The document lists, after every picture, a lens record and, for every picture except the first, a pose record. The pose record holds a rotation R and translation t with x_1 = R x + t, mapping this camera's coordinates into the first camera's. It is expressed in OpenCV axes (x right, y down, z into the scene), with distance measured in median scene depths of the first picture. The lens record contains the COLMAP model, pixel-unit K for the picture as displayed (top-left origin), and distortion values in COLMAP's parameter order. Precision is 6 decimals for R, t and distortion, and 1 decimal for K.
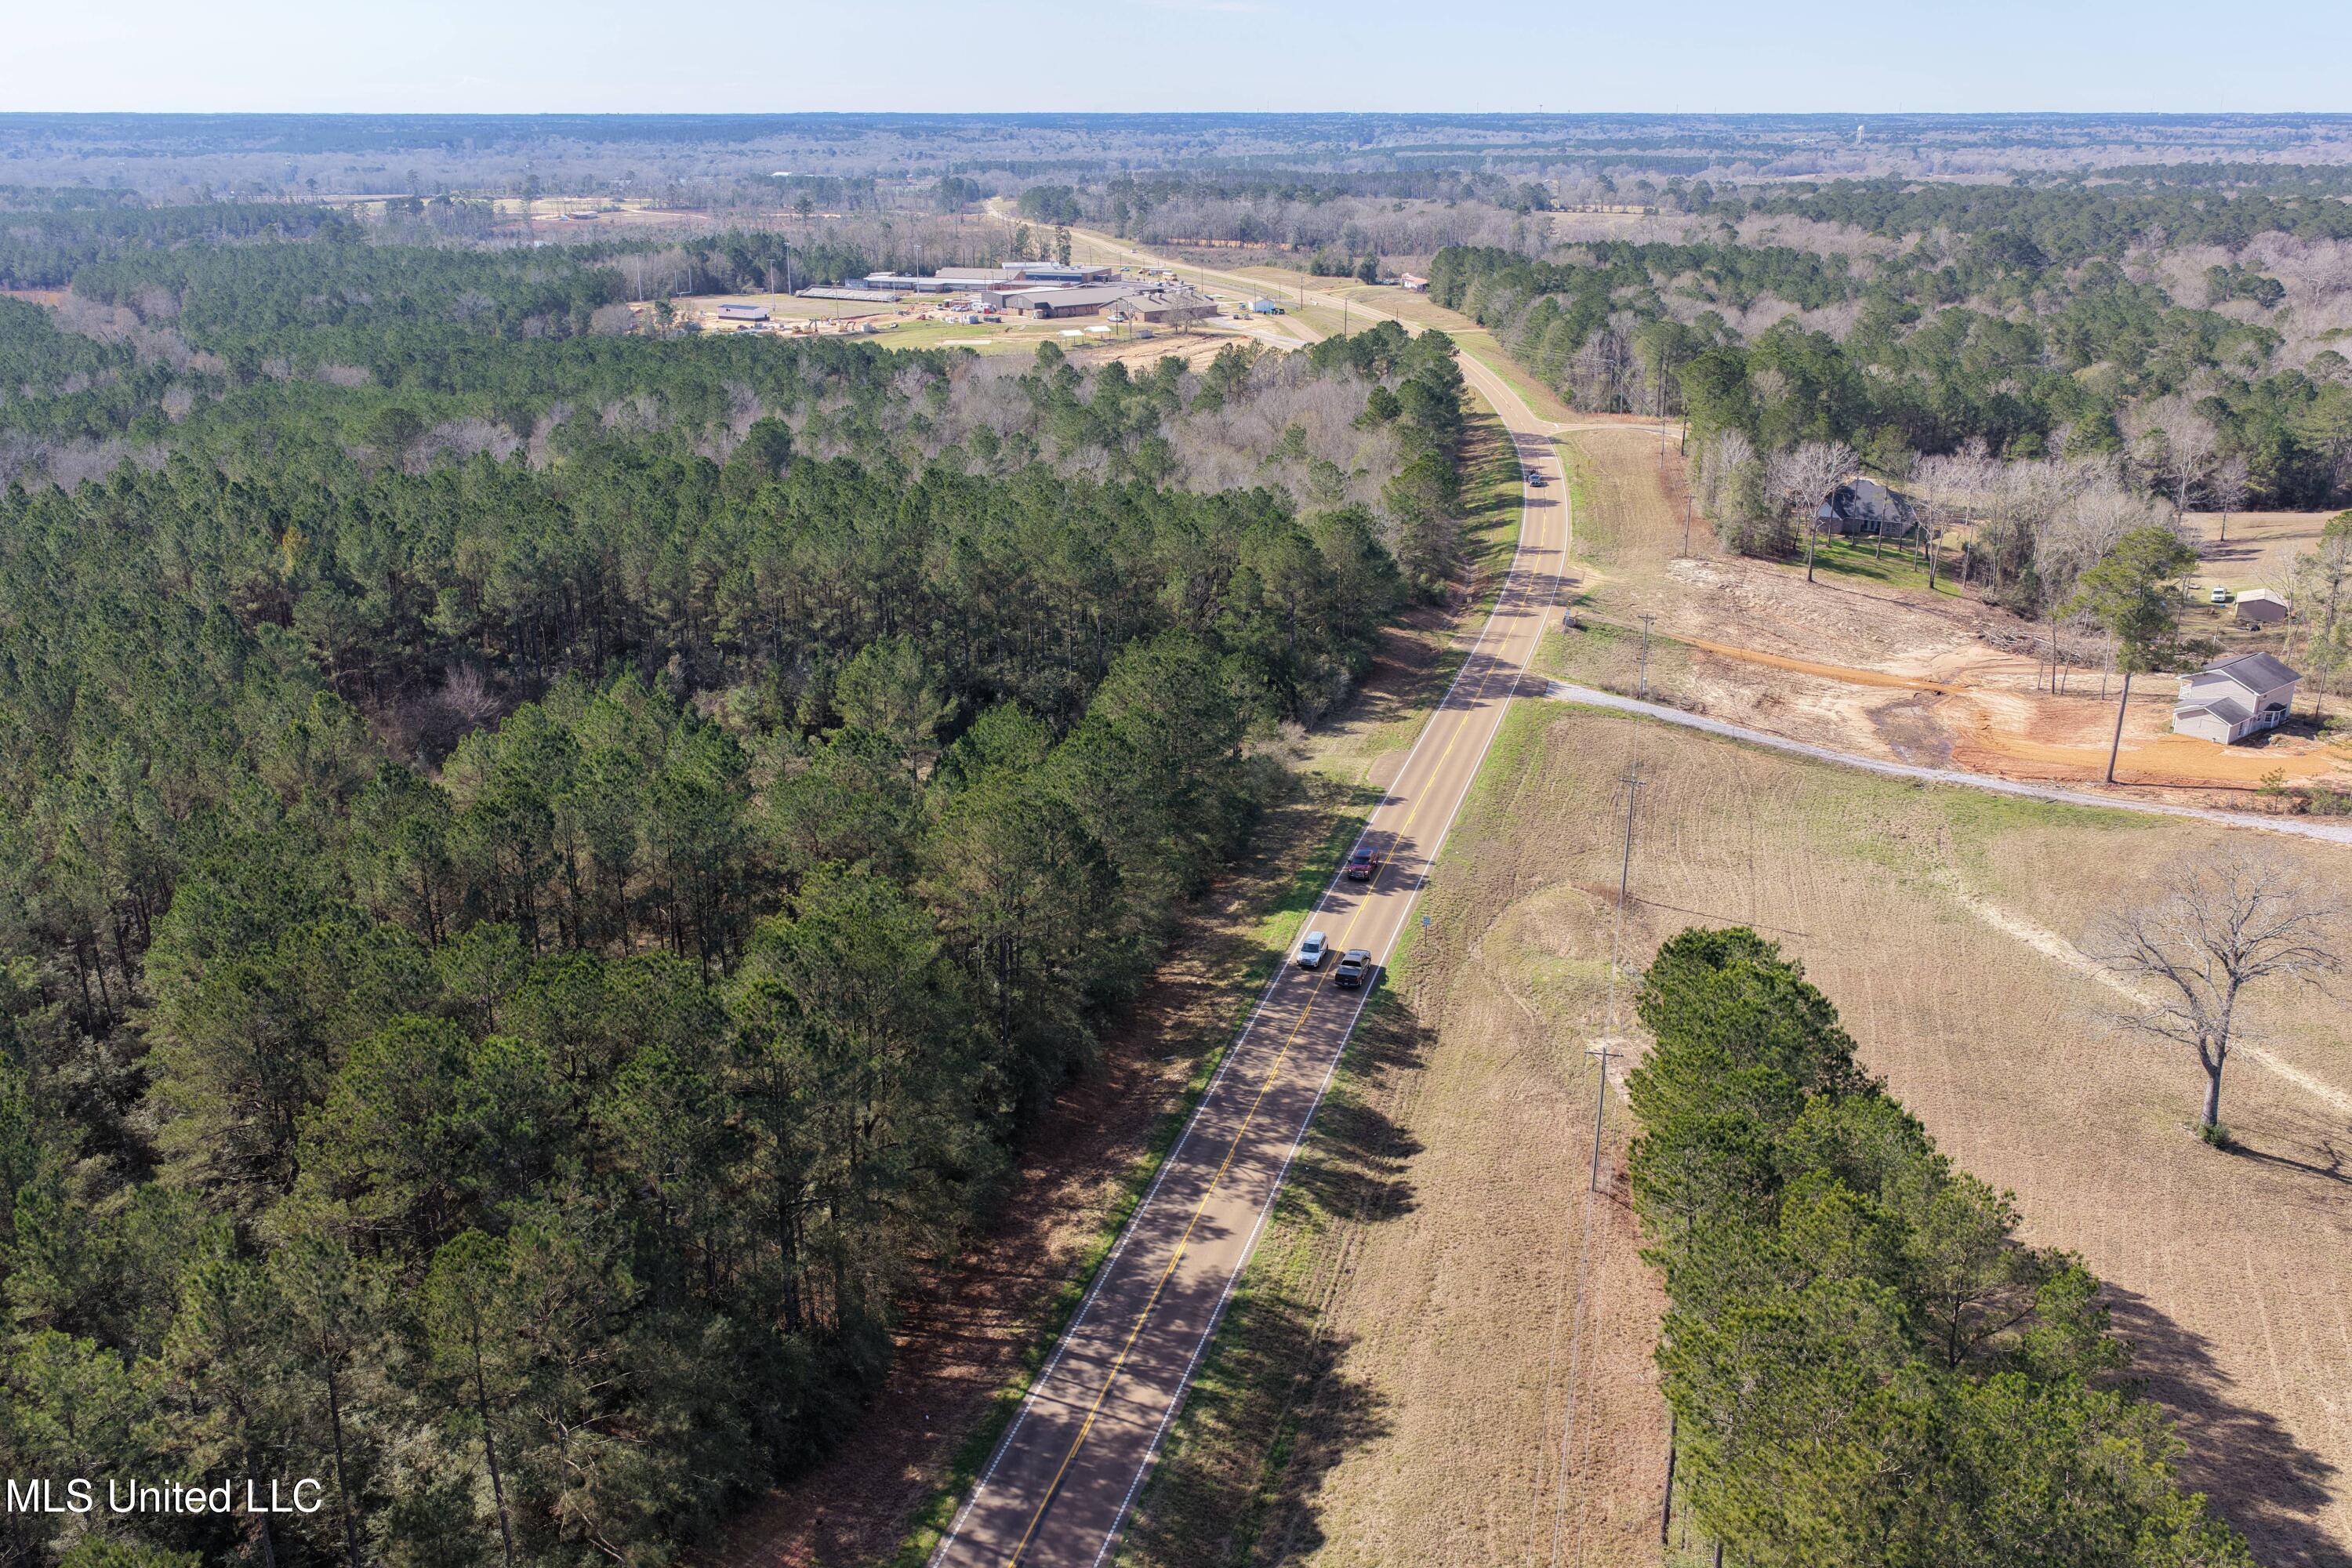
lens RADIAL K [[1943.8, 0, 1176.8], [0, 1943.8, 792.1], [0, 0, 1]] dist [-0.018174, 0.043166]
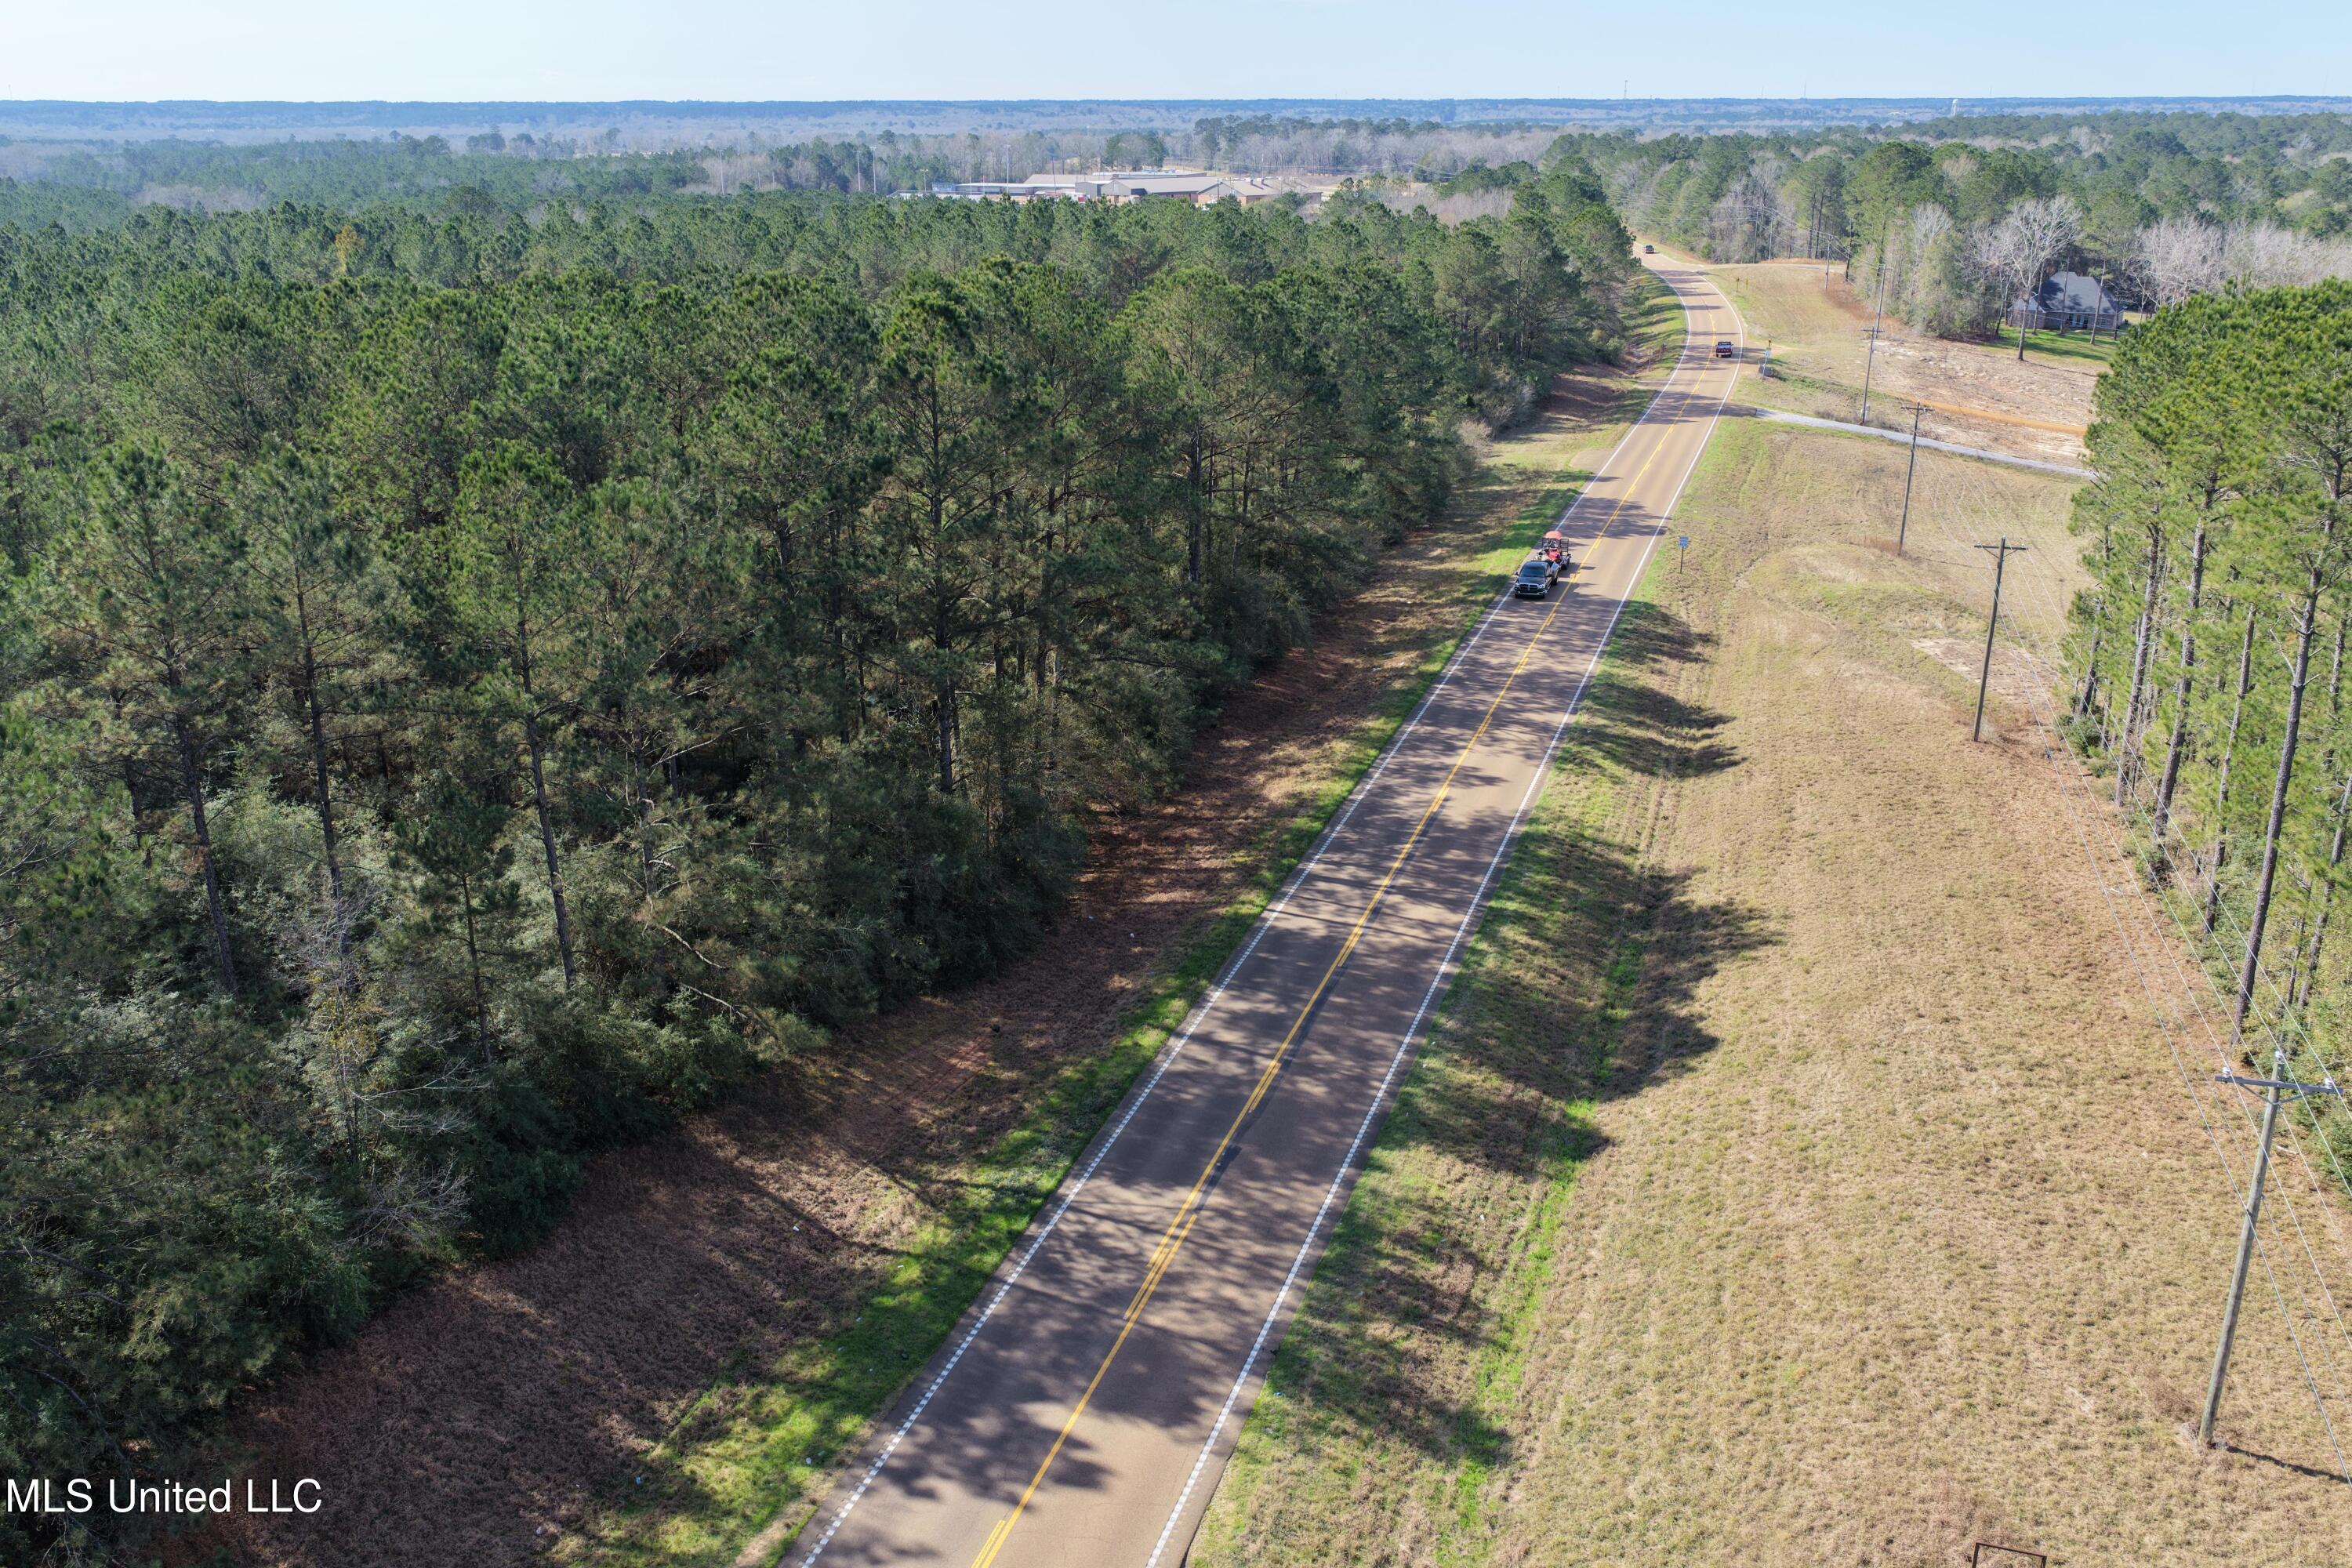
lens RADIAL K [[1943.8, 0, 1175.9], [0, 1943.8, 791.3], [0, 0, 1]] dist [-0.018174, 0.043166]
pose [[0.999301, 0.009295, -0.036209, -0.030637], [-0.009170, 0.999951, 0.003592, 0.094782], [0.036240, -0.003257, 0.999338, 0.093987]]
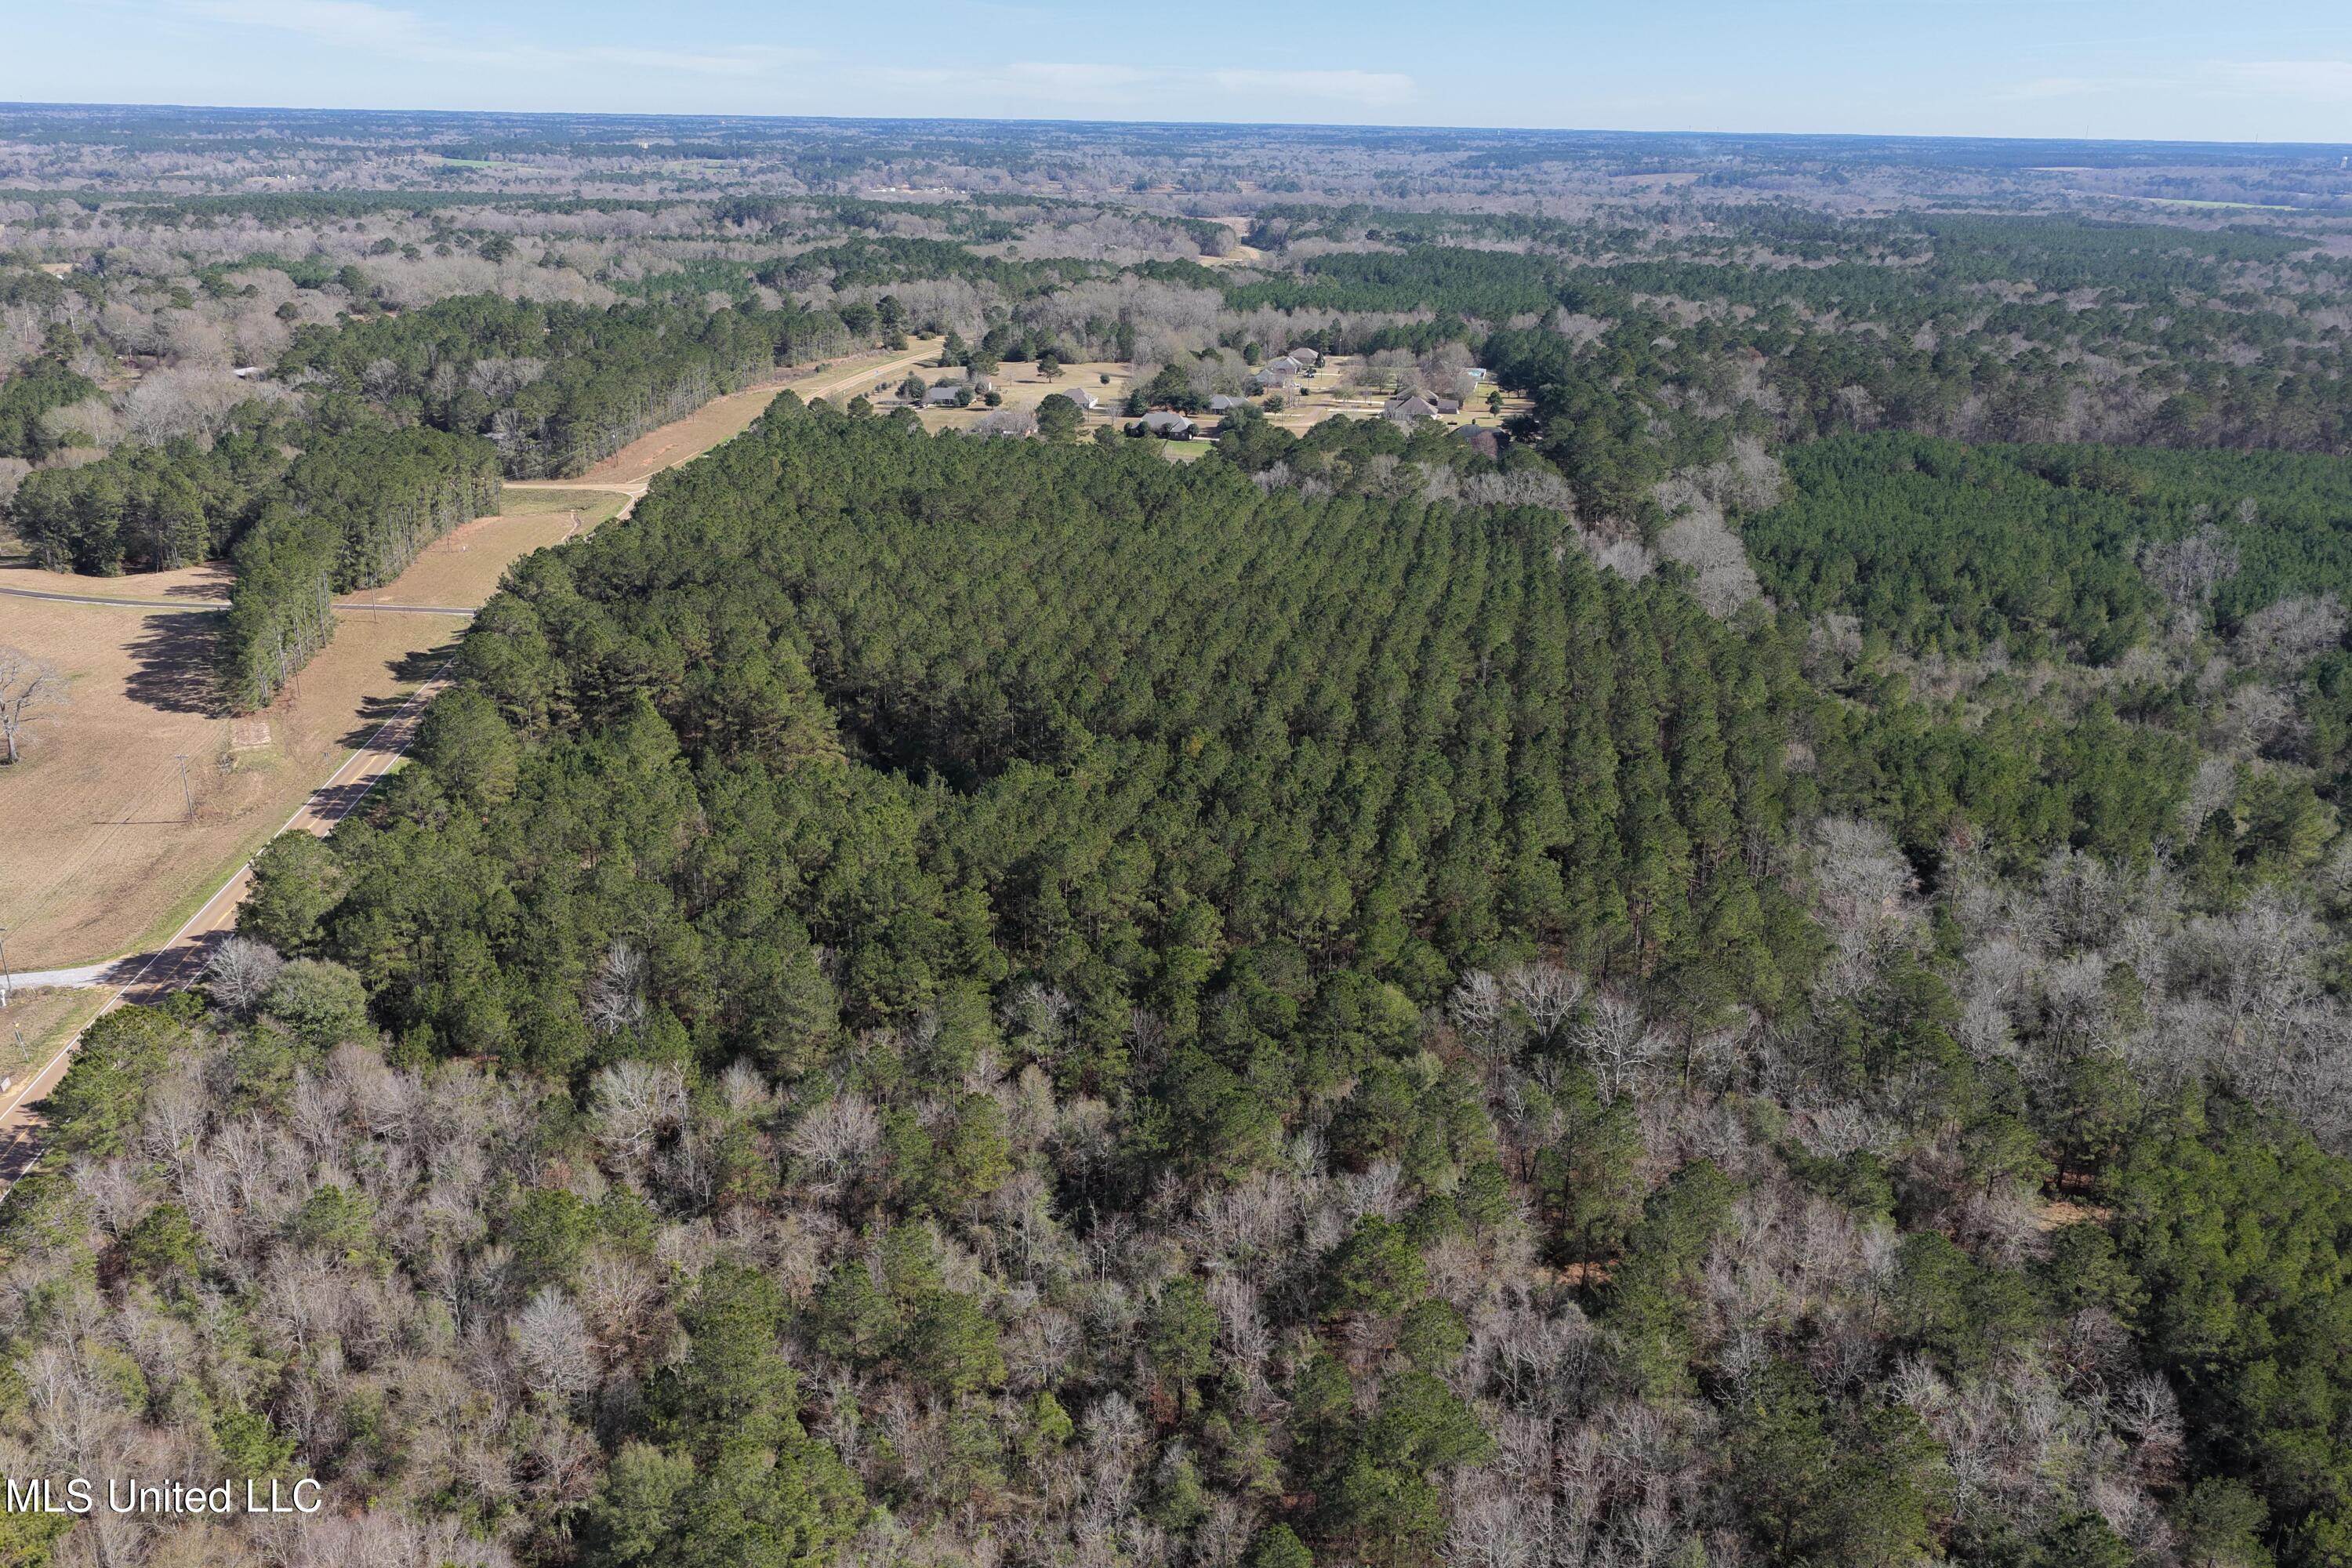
lens RADIAL K [[1943.8, 0, 1173.0], [0, 1943.8, 777.6], [0, 0, 1]] dist [-0.018174, 0.043166]
pose [[-0.931918, 0.101290, -0.348239, 0.005154], [-0.137002, 0.790739, 0.596626, -0.702900], [0.335798, 0.603715, -0.723027, 1.555216]]
